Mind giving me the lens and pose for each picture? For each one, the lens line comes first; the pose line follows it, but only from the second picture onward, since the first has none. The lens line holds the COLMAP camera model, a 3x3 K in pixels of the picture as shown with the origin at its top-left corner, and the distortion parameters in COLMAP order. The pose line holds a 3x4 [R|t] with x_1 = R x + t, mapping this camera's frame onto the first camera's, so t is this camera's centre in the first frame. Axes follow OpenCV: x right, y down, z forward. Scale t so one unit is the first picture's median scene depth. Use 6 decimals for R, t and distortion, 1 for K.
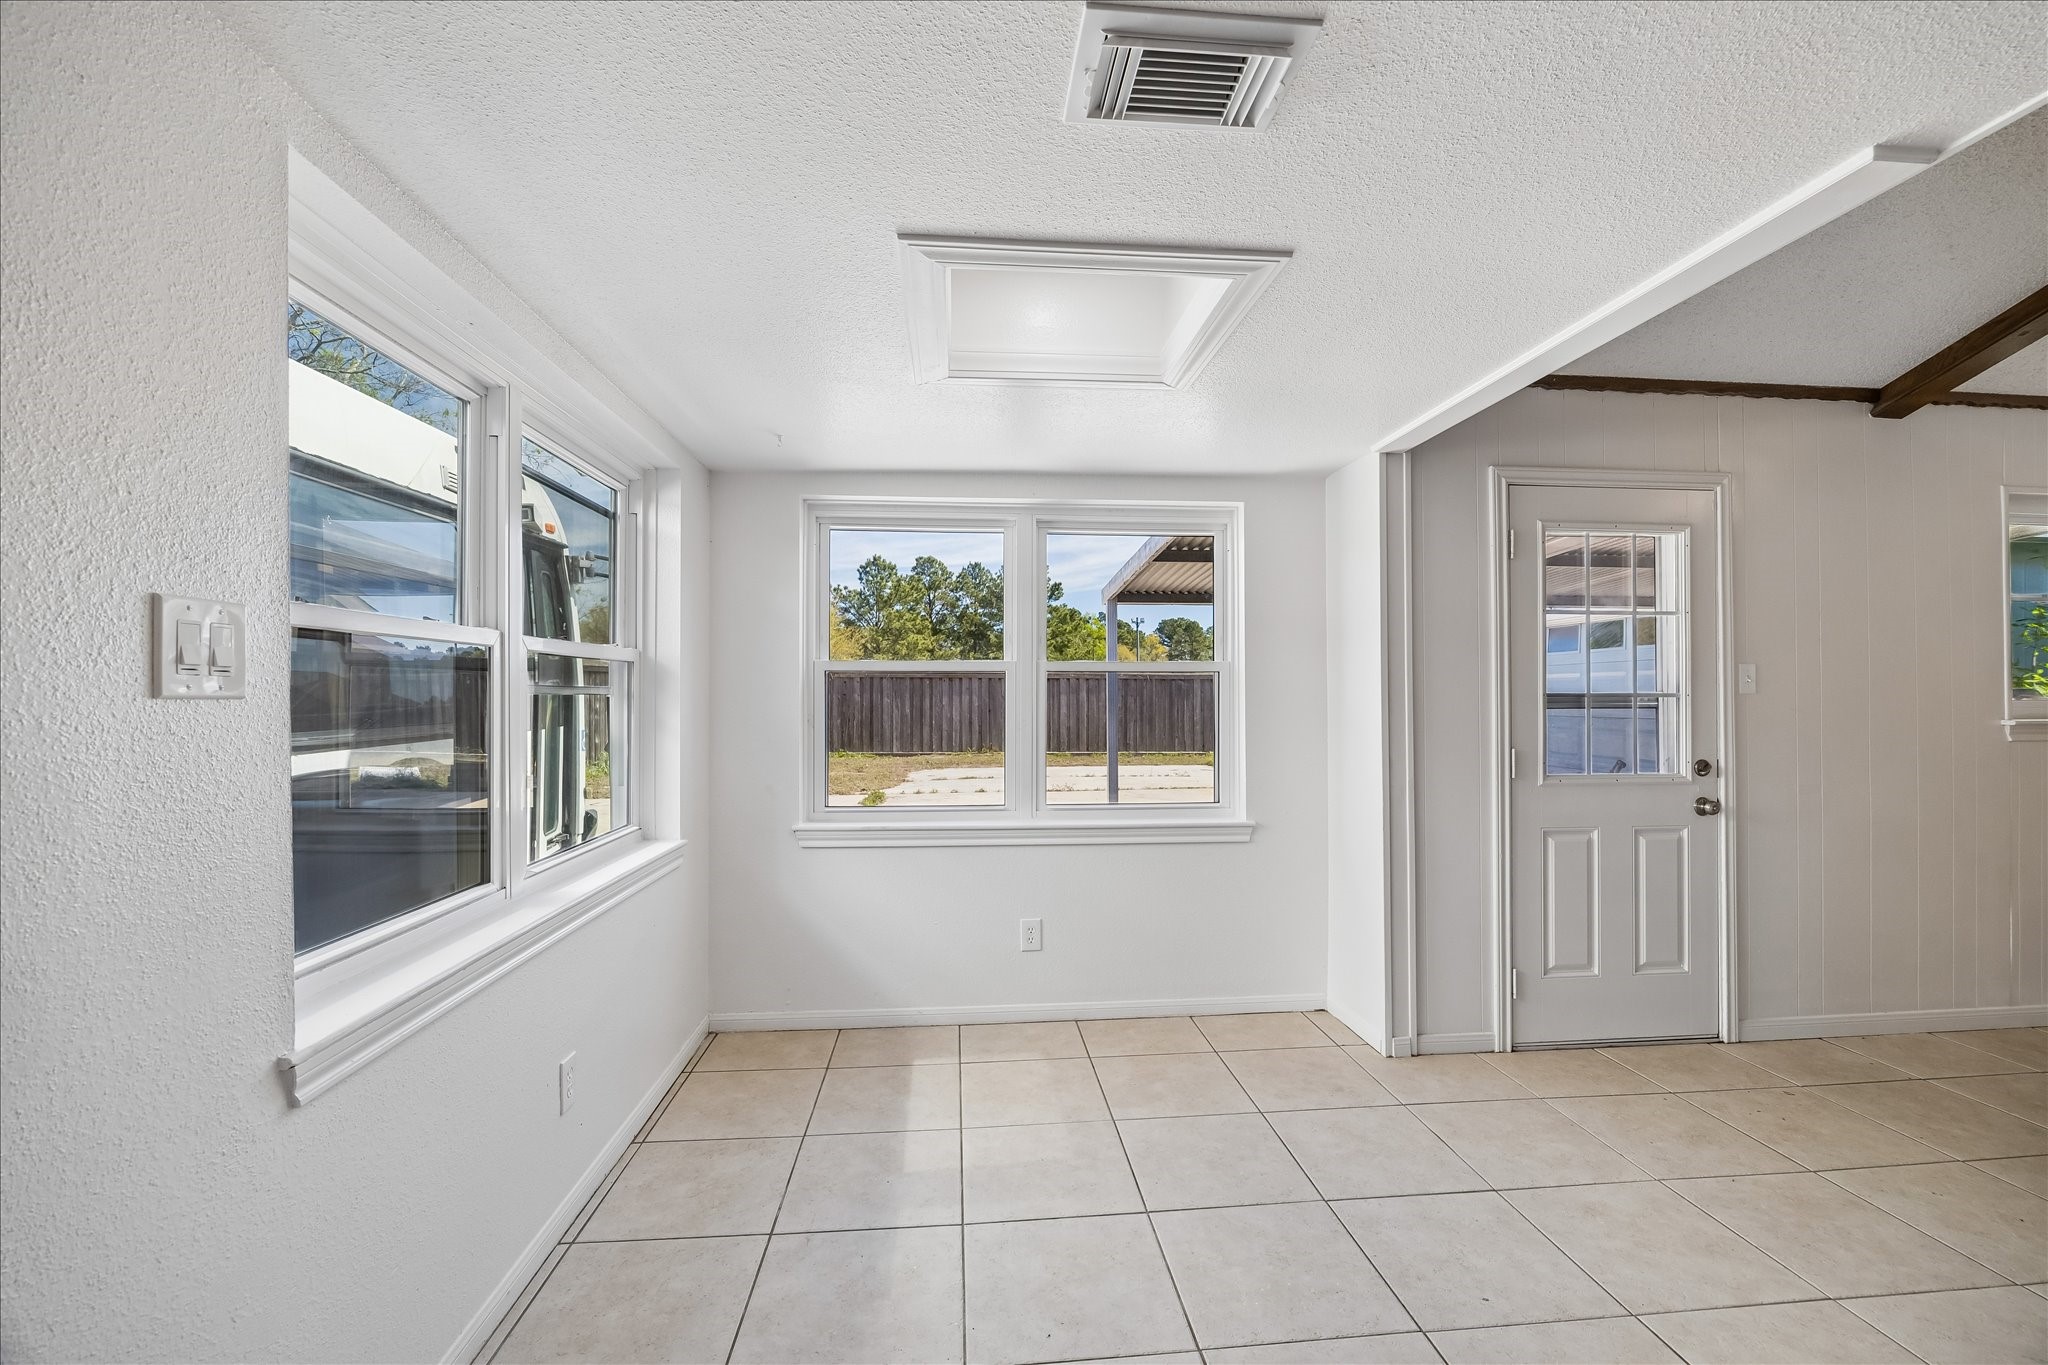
lens RADIAL K [[770.2, 0, 1009.9], [0, 770.2, 697.5], [0, 0, 1]] dist [-0.000166, -0.000015]
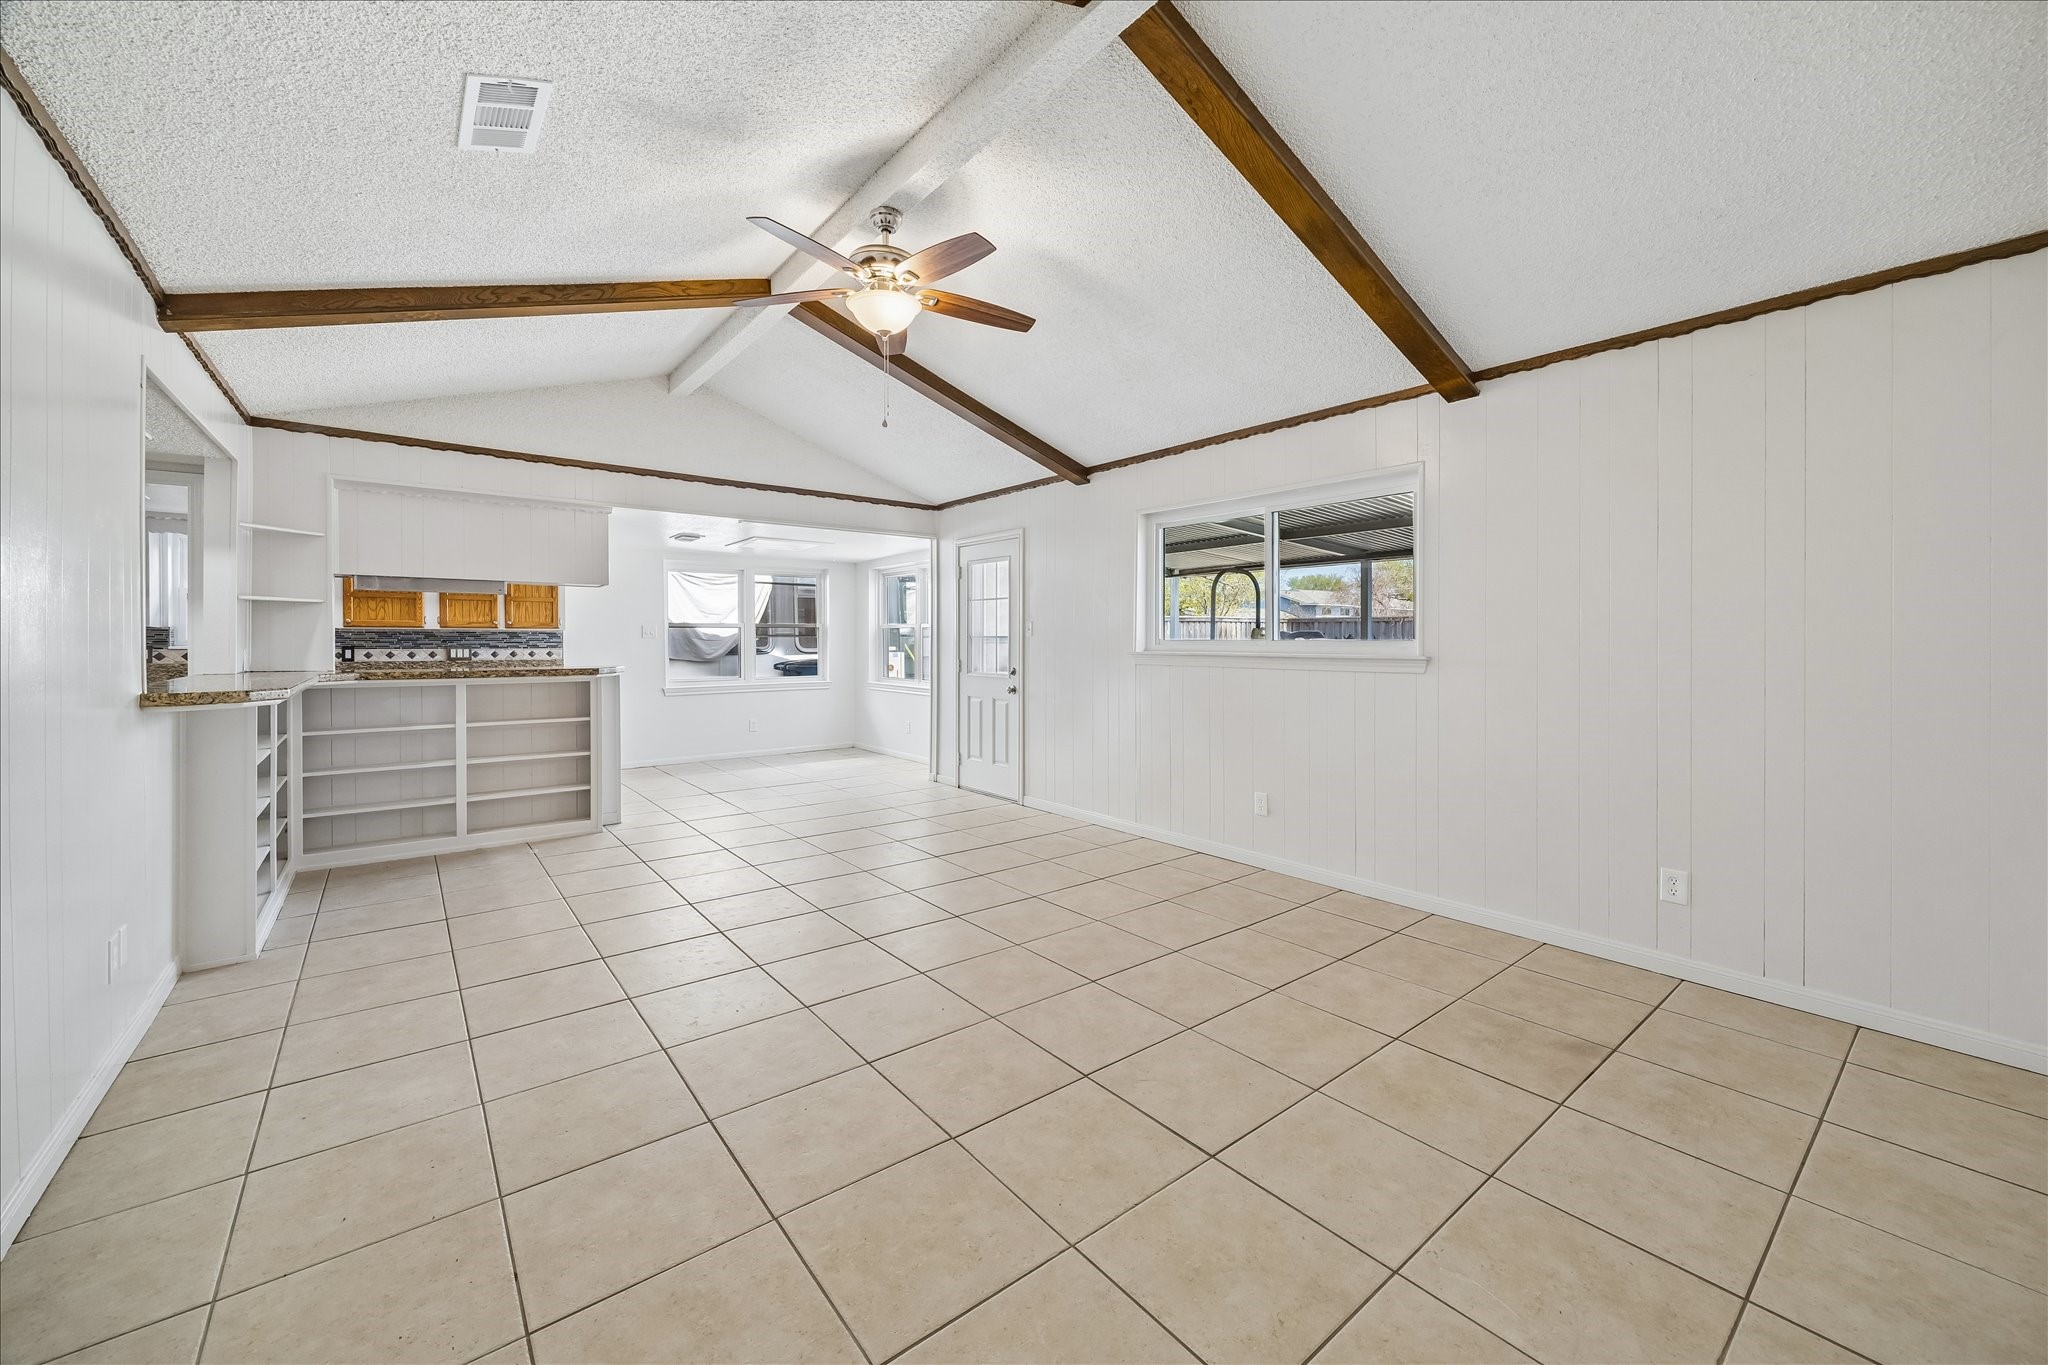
lens RADIAL K [[797.8, 0, 1024.0], [0, 797.8, 682.5], [0, 0, 1]] dist [0.000114, -0.000045]
pose [[0.544102, 0.046974, -0.837703, 2.535968], [-0.003463, 0.998549, 0.053745, 0.002431], [0.839012, -0.026341, 0.543475, -0.143687]]
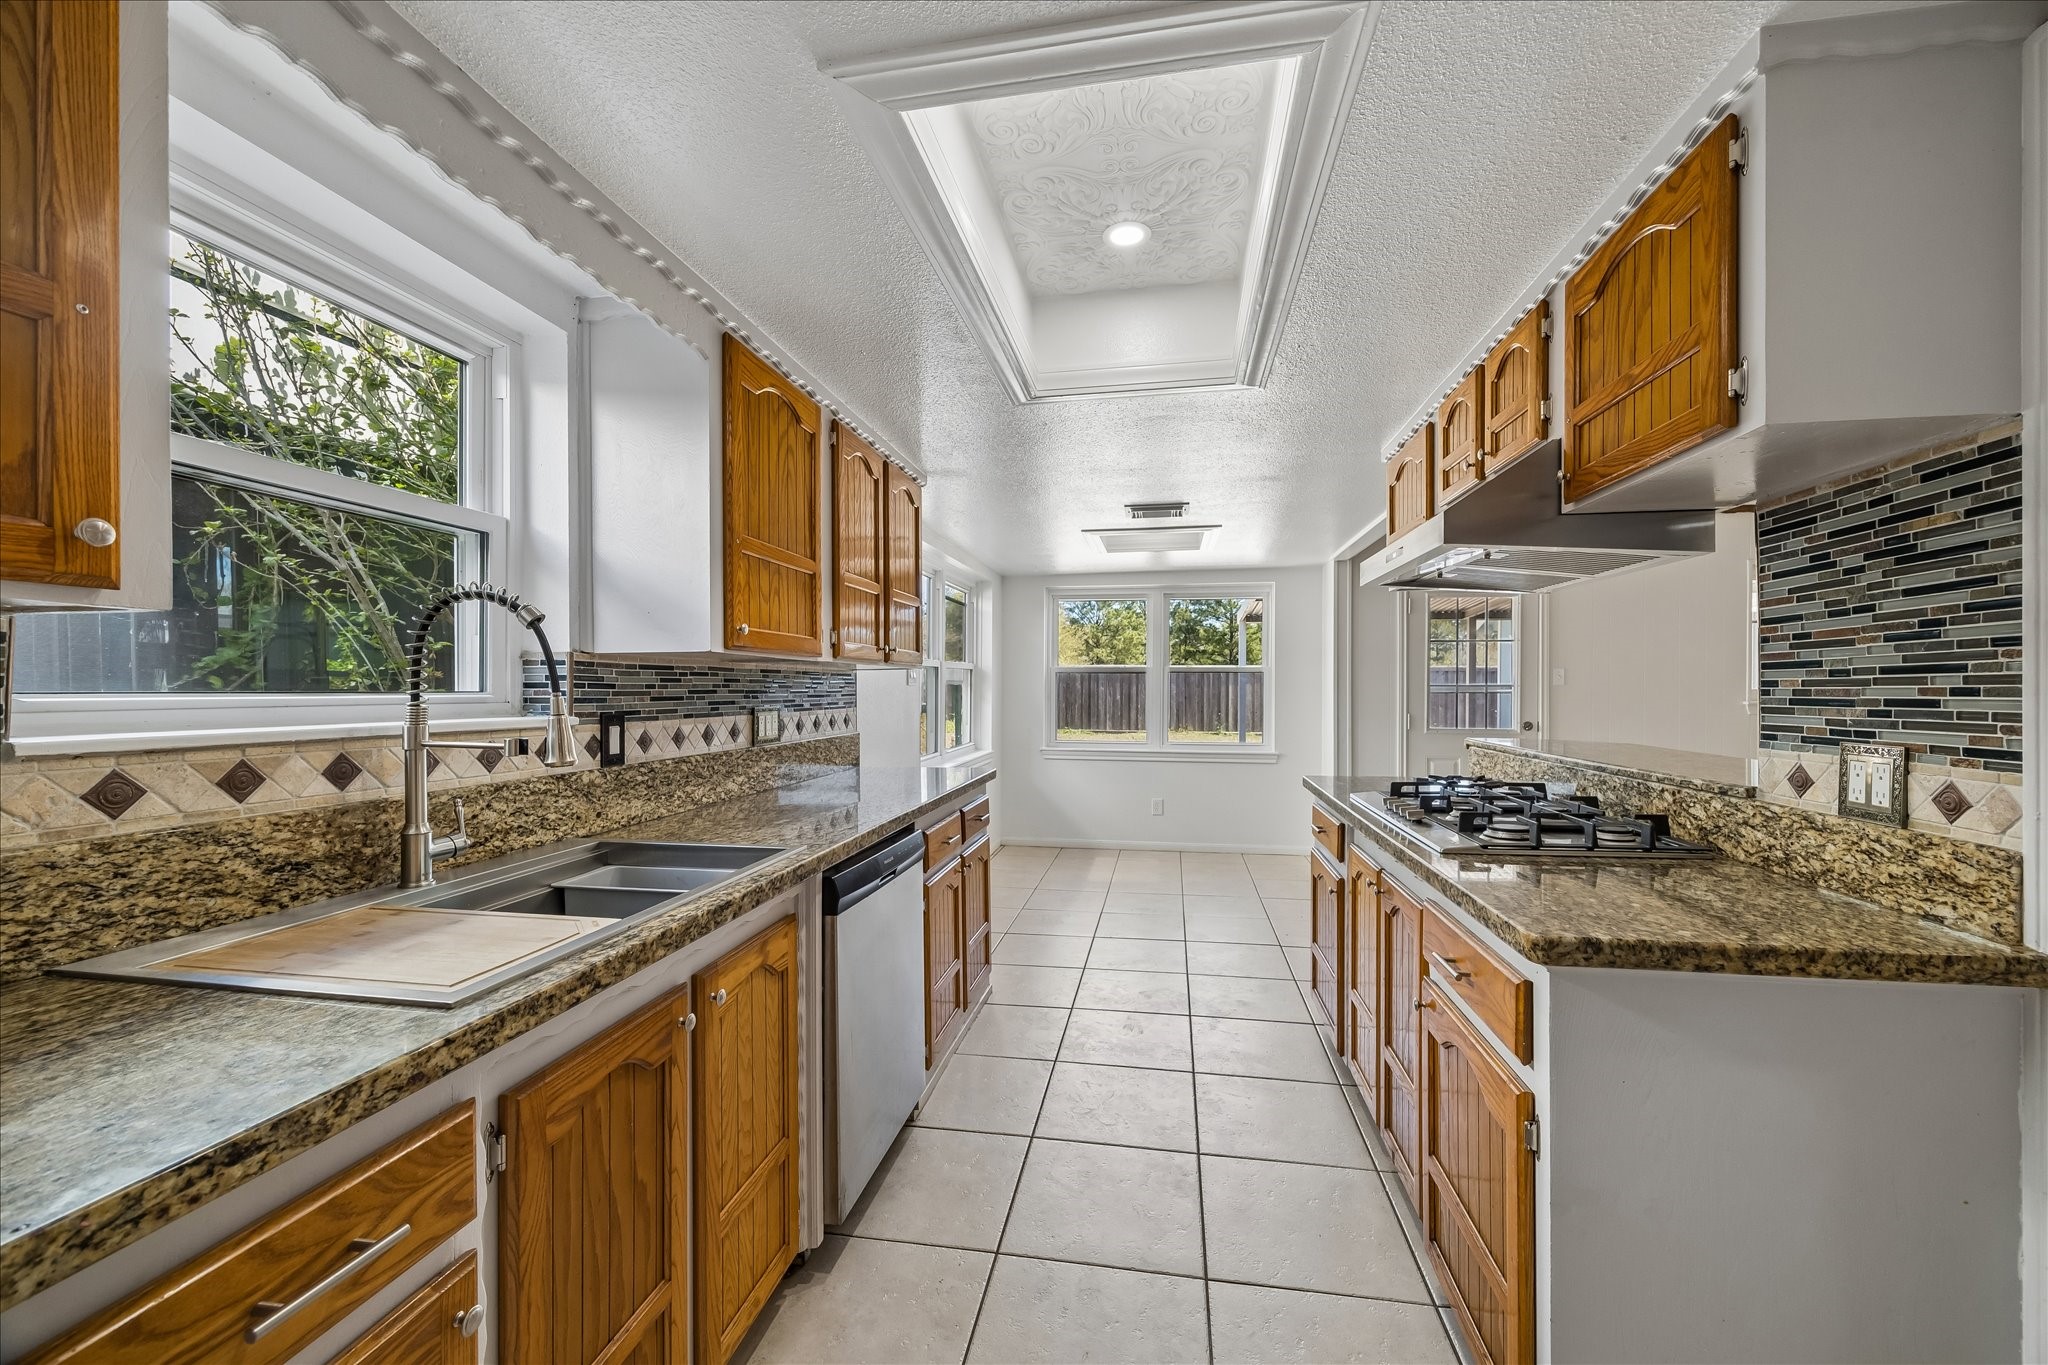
lens RADIAL K [[797.8, 0, 1024.0], [0, 797.8, 682.5], [0, 0, 1]] dist [0.000114, -0.000045]
pose [[0.963835, 0.002039, -0.266493, 0.237956], [-0.003528, 0.999981, -0.005111, 0.002179], [0.266477, 0.005867, 0.963823, -1.046239]]
